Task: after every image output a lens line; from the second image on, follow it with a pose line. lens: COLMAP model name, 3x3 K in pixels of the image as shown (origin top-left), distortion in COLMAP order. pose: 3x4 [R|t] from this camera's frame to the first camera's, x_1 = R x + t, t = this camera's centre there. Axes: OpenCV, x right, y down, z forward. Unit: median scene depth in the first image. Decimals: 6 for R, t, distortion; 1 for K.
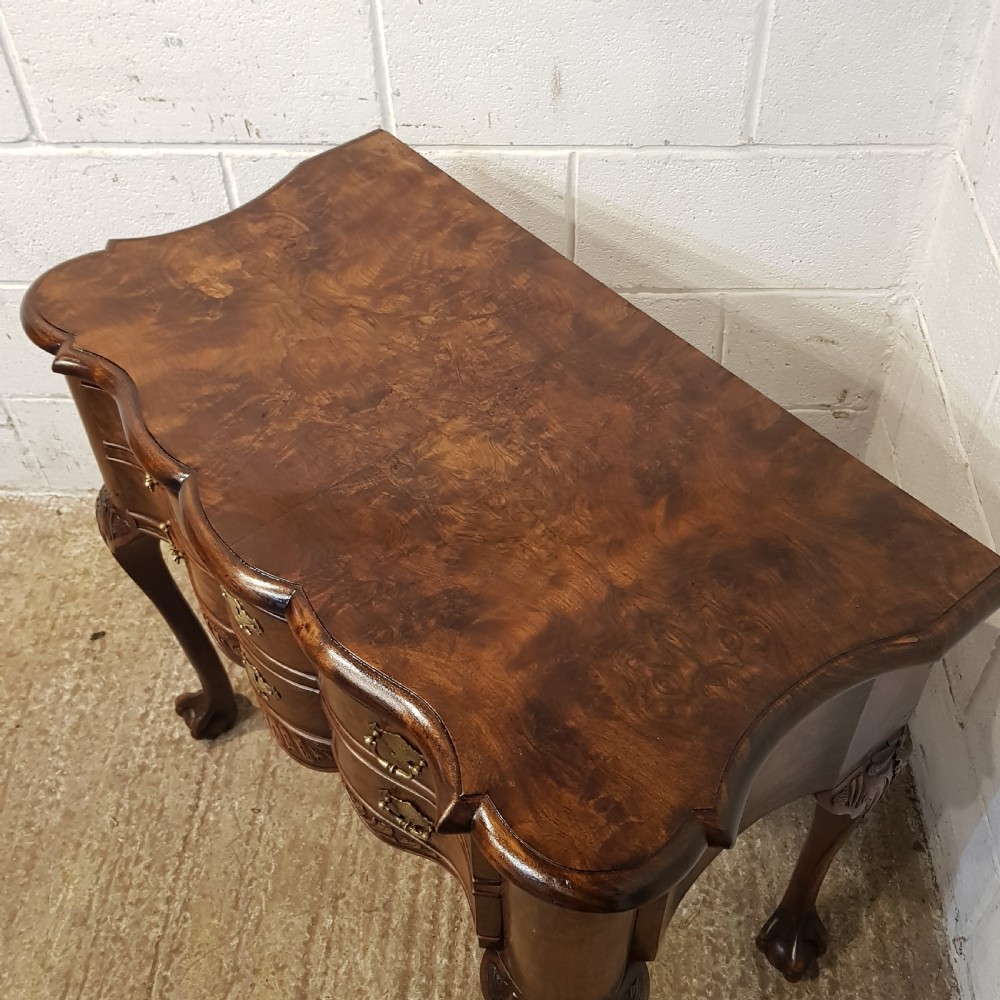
lens RADIAL K [[1221.5, 0, 499.0], [0, 1221.5, 488.2], [0, 0, 1]] dist [0.053959, 0.000000]
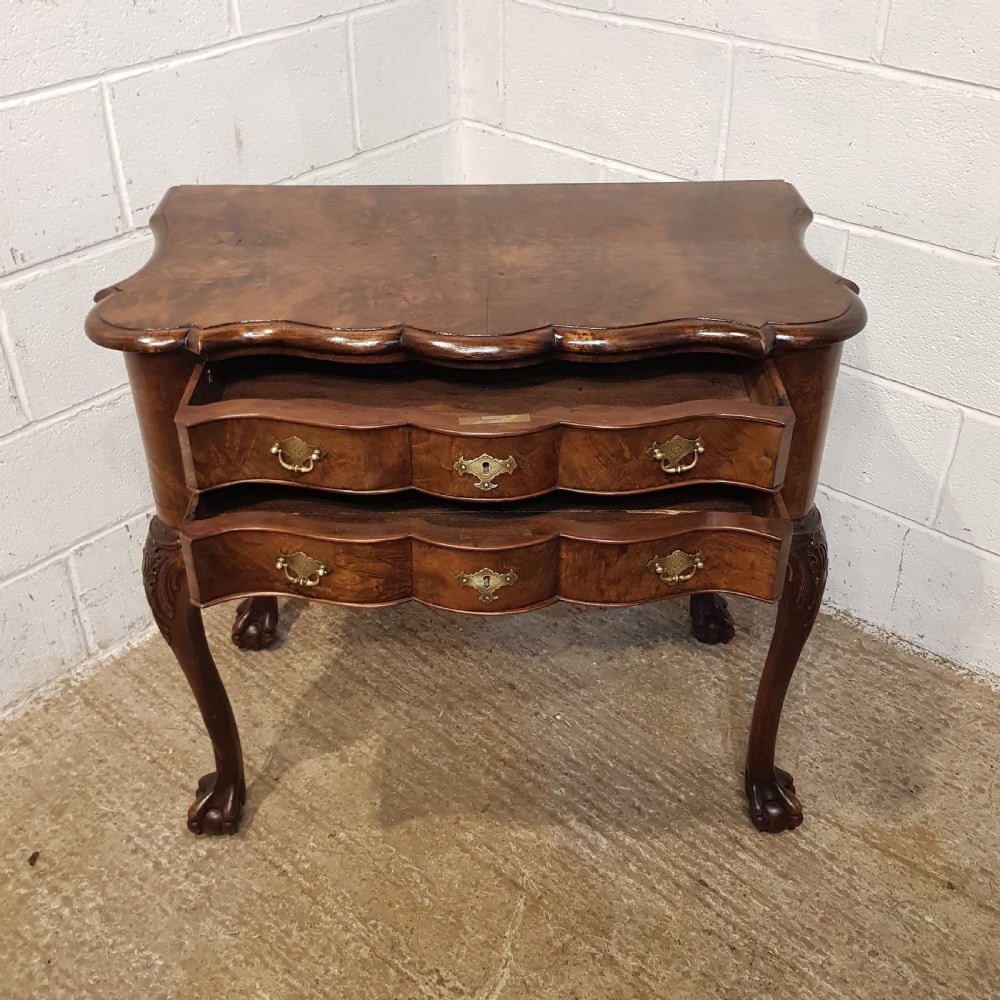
lens RADIAL K [[1221.5, 0, 508.3], [0, 1221.5, 496.3], [0, 0, 1]] dist [0.053959, 0.000000]
pose [[0.620804, -0.421965, 0.660718, -0.686251], [0.575583, 0.817530, -0.018700, 0.138290], [-0.532266, 0.391907, 0.750402, 0.038487]]
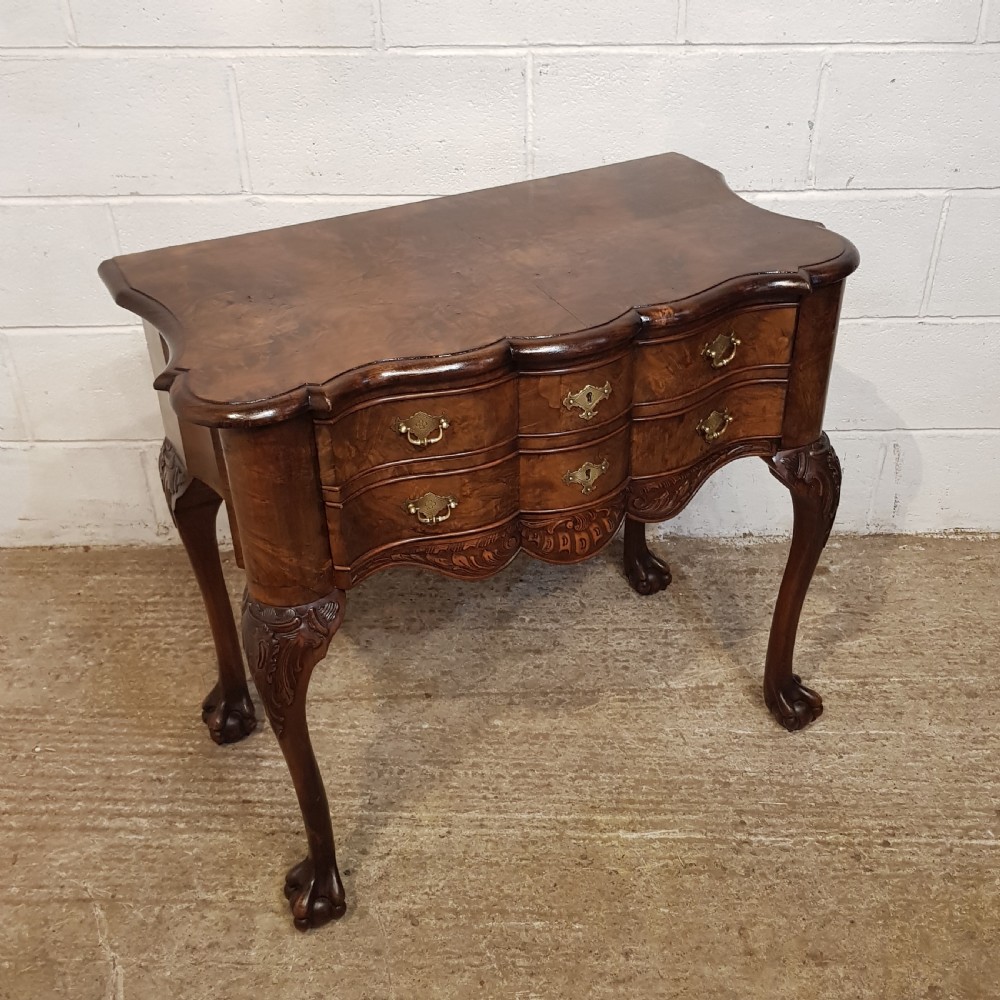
lens RADIAL K [[1208.5, 0, 534.1], [0, 1208.5, 512.4], [0, 0, 1]] dist [0.056149, 0.000000]
pose [[0.201970, -0.532451, 0.822012, -0.865431], [0.736202, 0.636072, 0.231124, -0.104117], [-0.645921, 0.558487, 0.520459, 0.268179]]
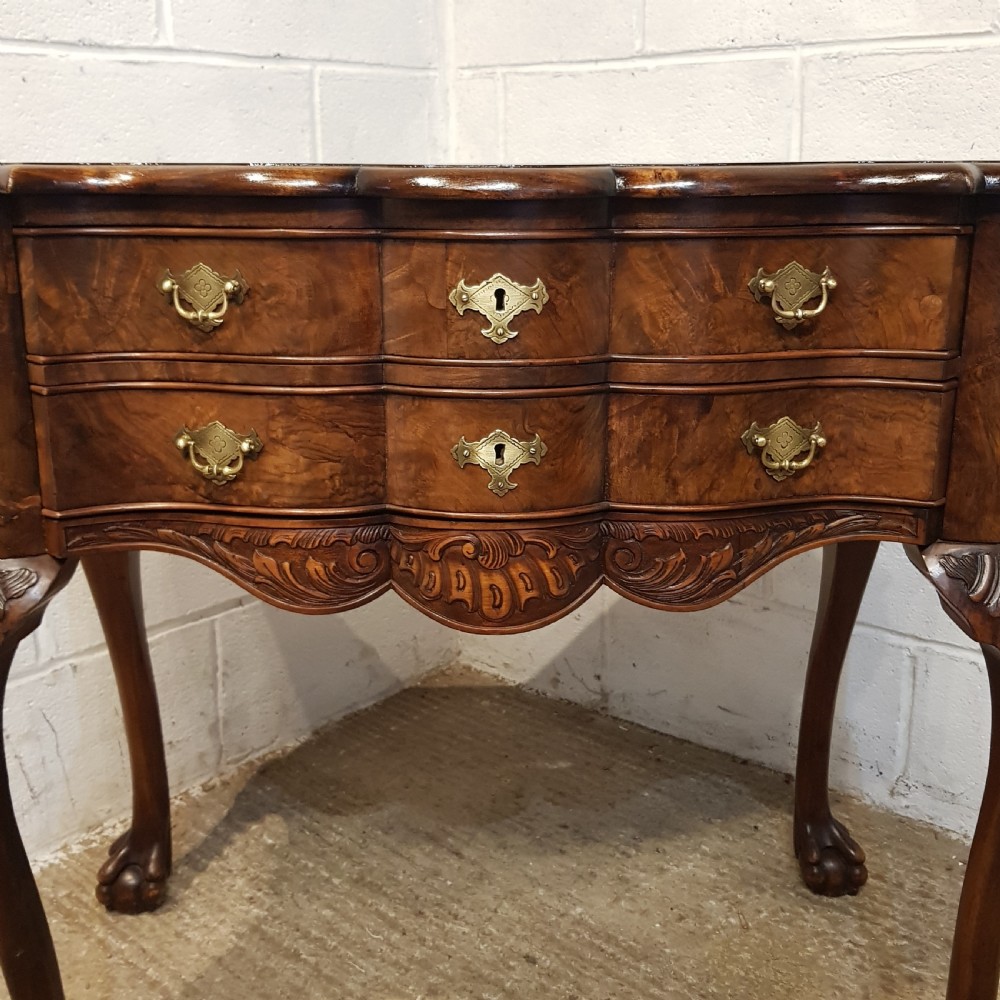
lens RADIAL K [[1221.5, 0, 510.1], [0, 1221.5, 488.3], [0, 0, 1]] dist [0.053959, 0.000000]
pose [[0.607513, -0.178292, 0.774041, -0.514124], [0.586013, 0.758438, -0.285239, 0.259930], [-0.536206, 0.626885, 0.565242, 0.405956]]
